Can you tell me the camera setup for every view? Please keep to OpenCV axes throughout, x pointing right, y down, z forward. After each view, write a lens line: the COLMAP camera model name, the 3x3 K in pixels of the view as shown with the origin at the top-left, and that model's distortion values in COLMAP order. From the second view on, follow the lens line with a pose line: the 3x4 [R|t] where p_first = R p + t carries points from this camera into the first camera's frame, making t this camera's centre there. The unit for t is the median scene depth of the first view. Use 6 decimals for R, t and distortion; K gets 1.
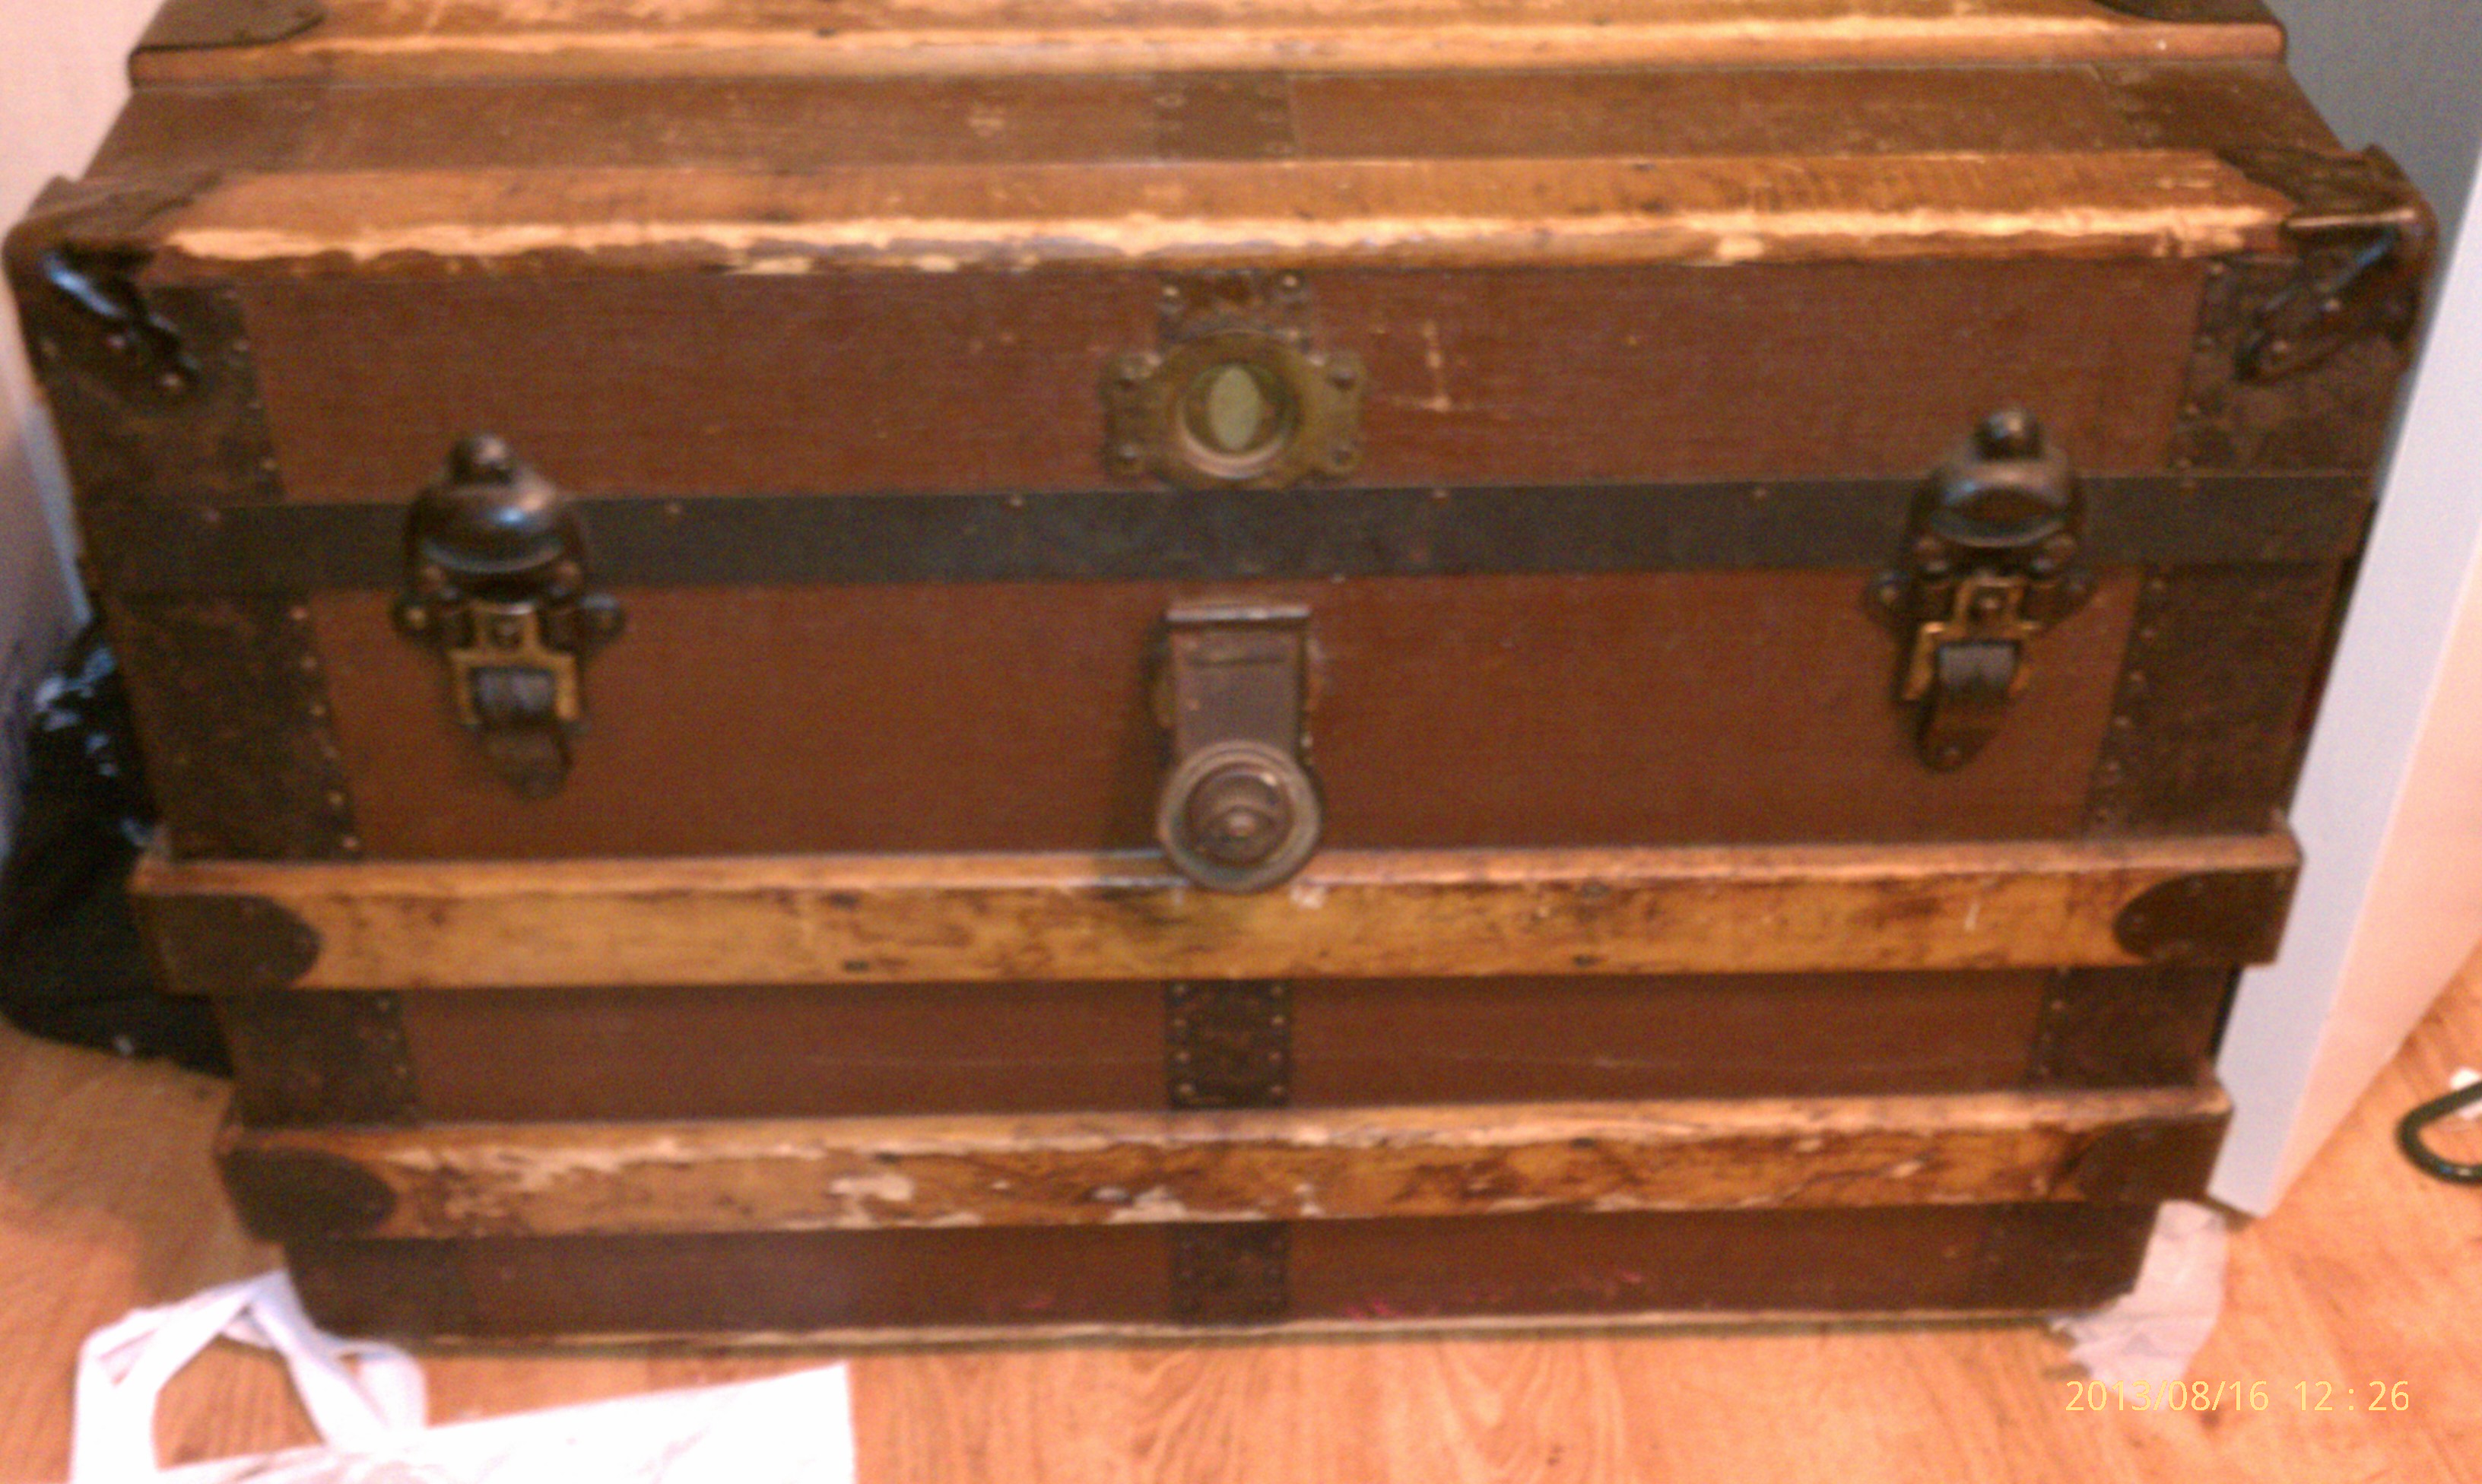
lens RADIAL K [[2767.5, 0, 1195.1], [0, 2767.5, 736.2], [0, 0, 1]] dist [0.115708, -0.383136]
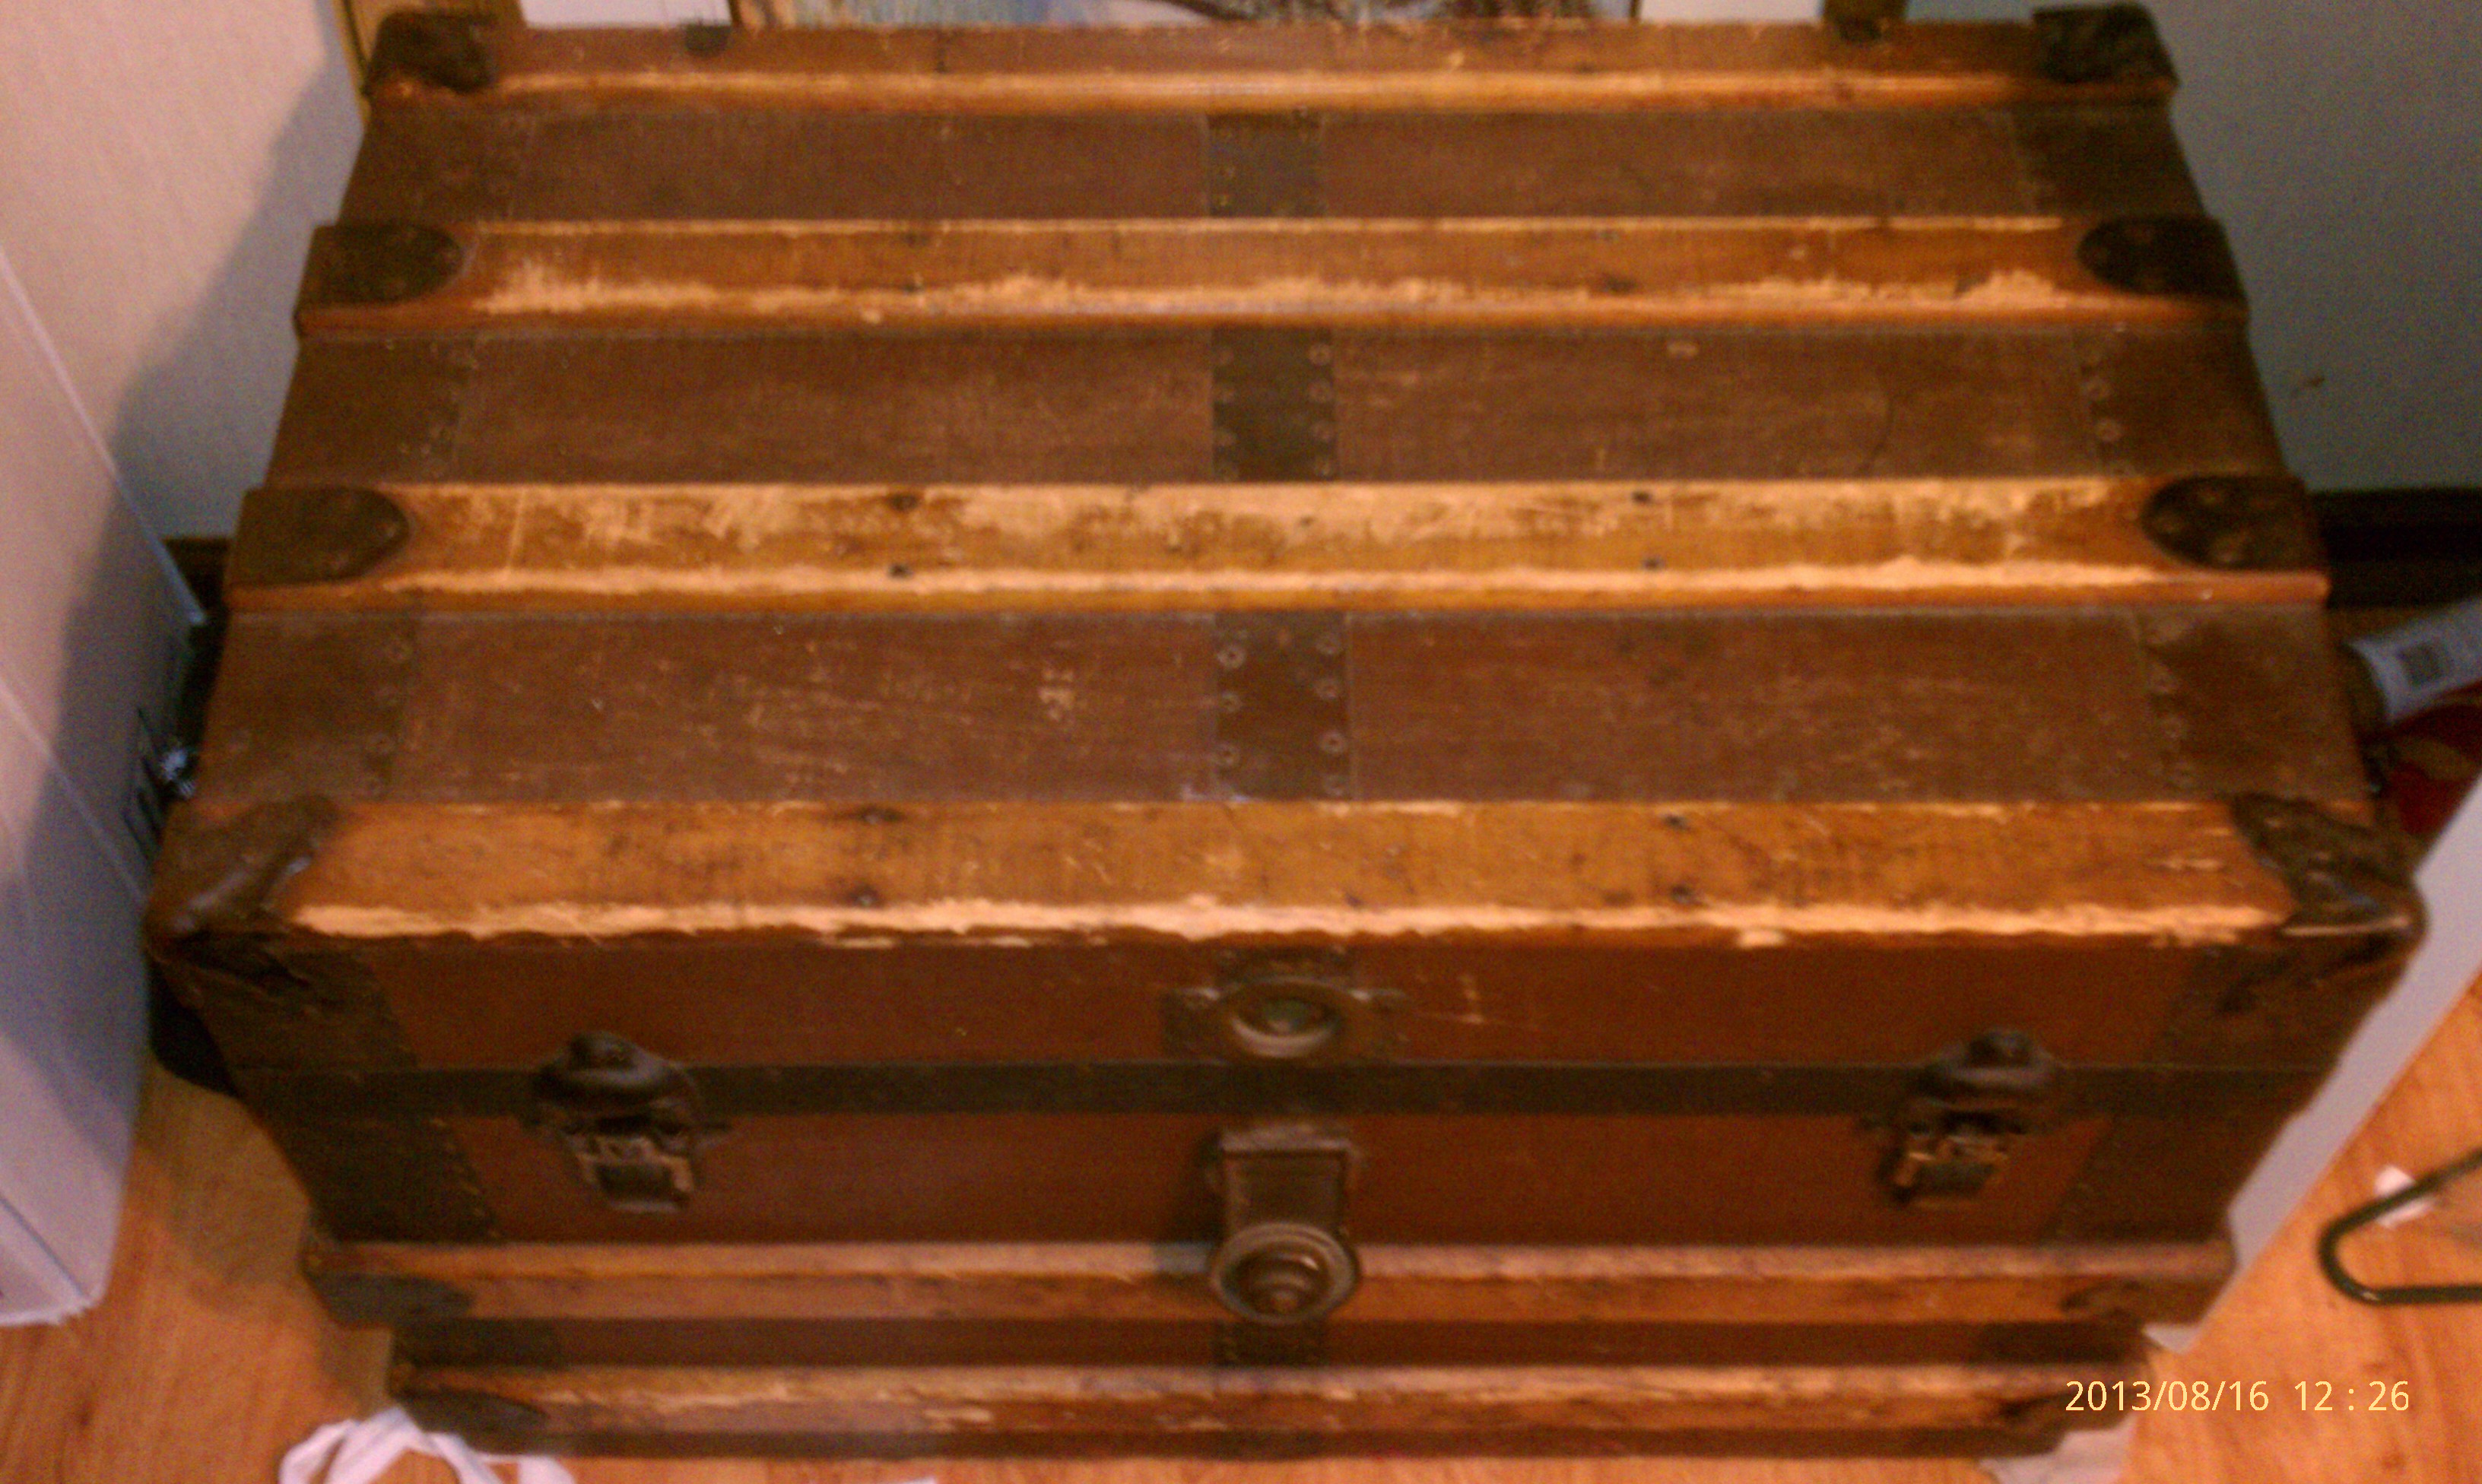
lens RADIAL K [[2741.9, 0, 1201.1], [0, 2741.9, 744.5], [0, 0, 1]] dist [0.146608, -0.402661]
pose [[0.999742, 0.018895, -0.012580, -0.007226], [-0.013387, 0.938326, 0.345494, -0.582360], [0.018332, -0.345236, 0.938337, 0.025299]]
